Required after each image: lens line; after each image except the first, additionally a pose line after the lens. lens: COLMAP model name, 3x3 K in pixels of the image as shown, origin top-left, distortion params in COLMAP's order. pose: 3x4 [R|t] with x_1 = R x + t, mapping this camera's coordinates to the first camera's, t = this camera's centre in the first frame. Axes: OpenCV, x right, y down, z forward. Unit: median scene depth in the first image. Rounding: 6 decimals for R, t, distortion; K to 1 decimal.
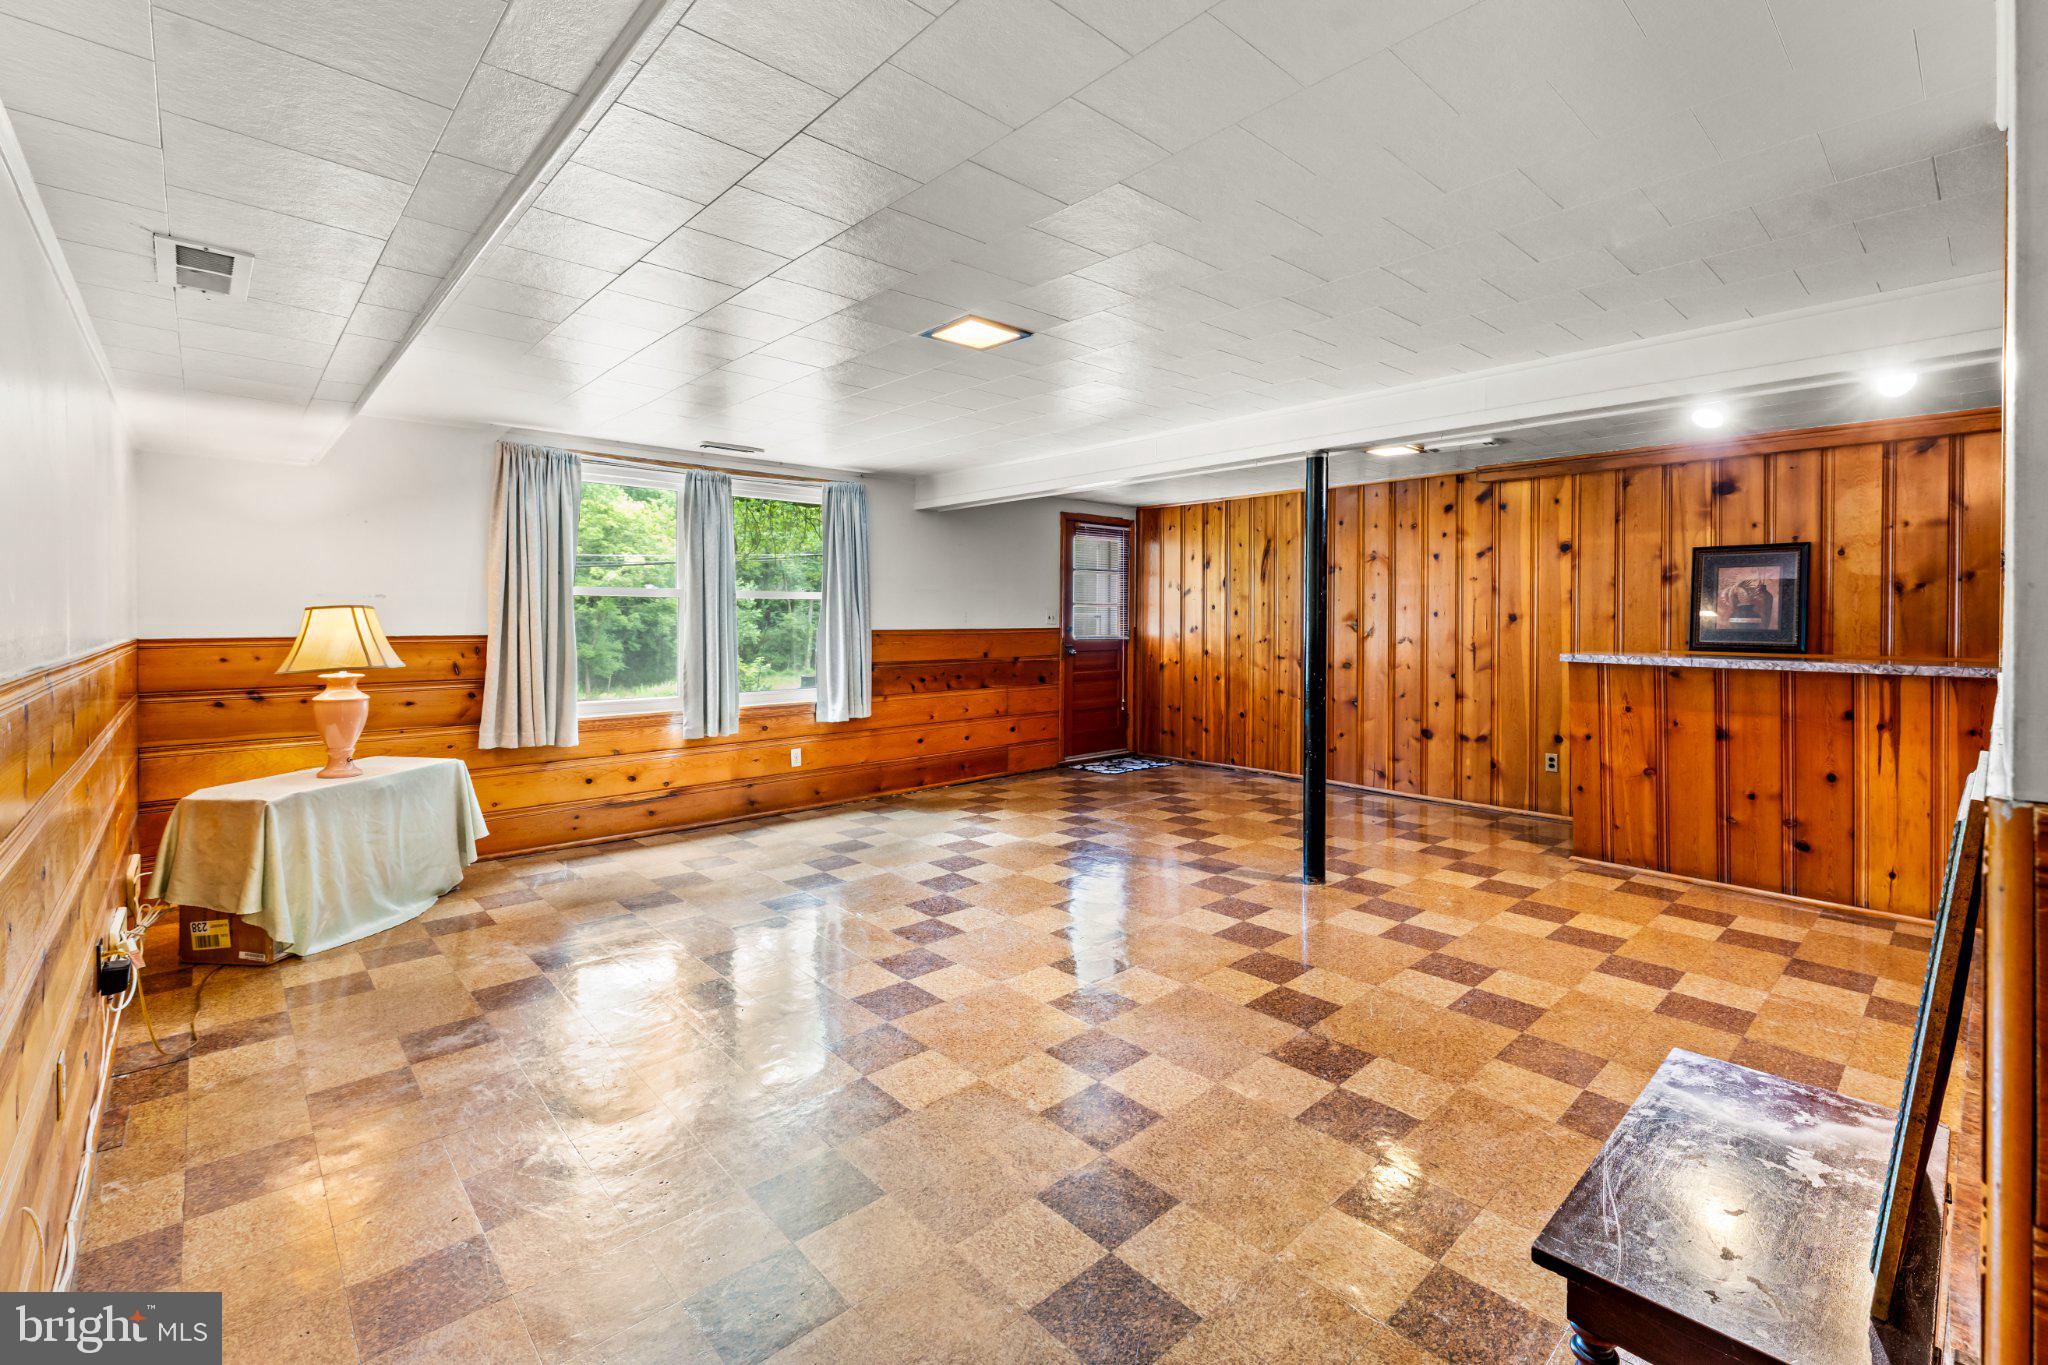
lens RADIAL K [[899.5, 0, 1037.0], [0, 899.5, 616.8], [0, 0, 1]] dist [0.003179, 0.000460]
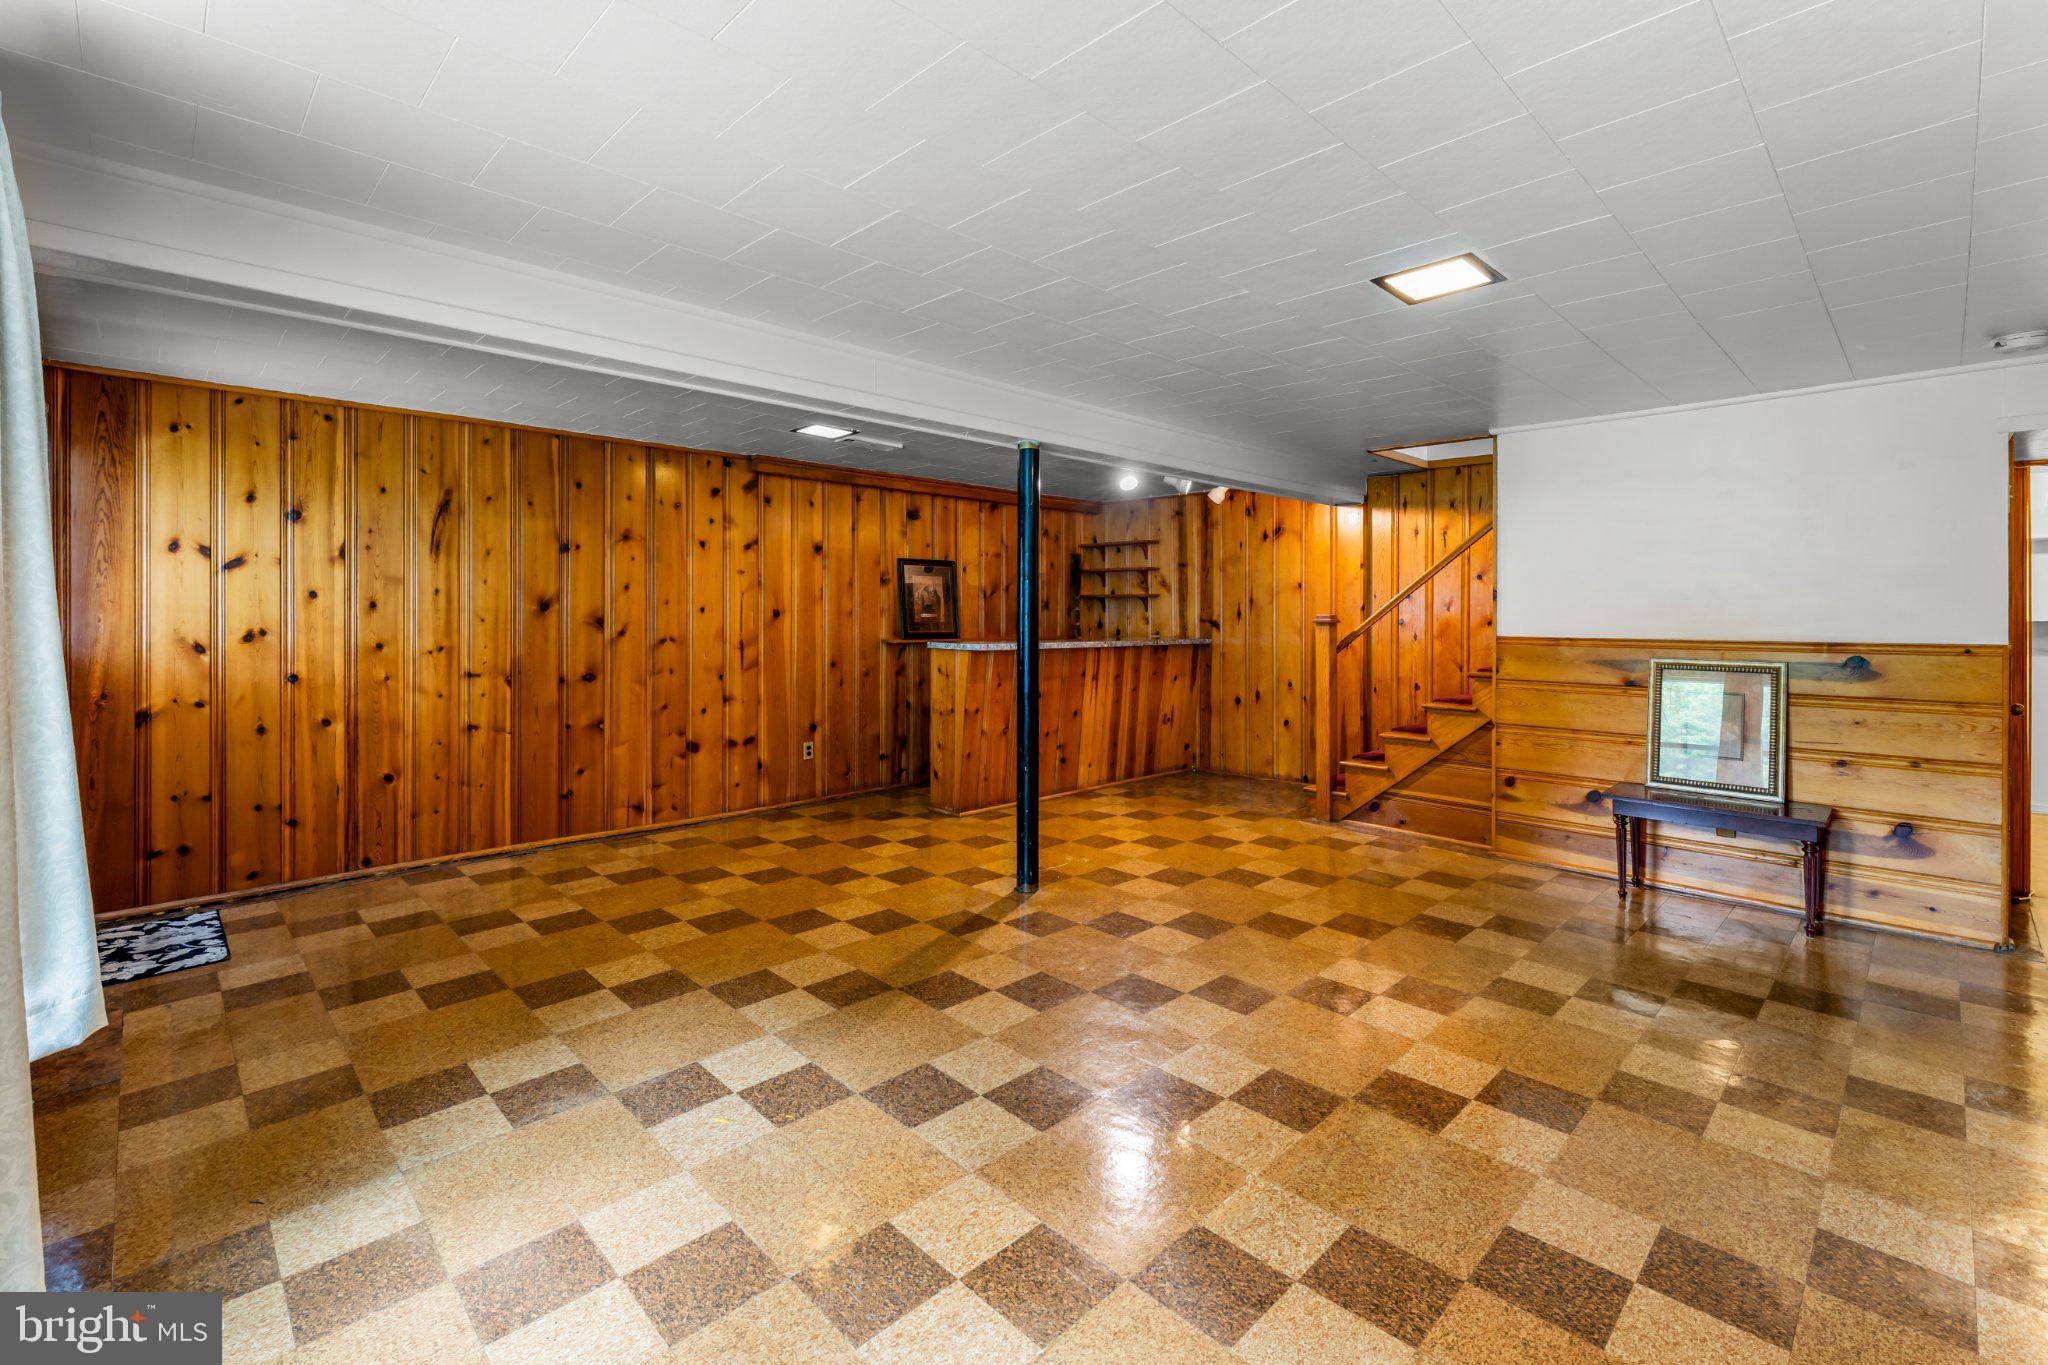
lens RADIAL K [[899.5, 0, 1032.3], [0, 899.5, 618.9], [0, 0, 1]] dist [0.003179, 0.000460]
pose [[-0.039678, -0.008014, 0.999180, -0.452811], [-0.003745, 0.999962, 0.007872, -0.001762], [-0.999205, -0.003430, -0.039707, 0.719133]]
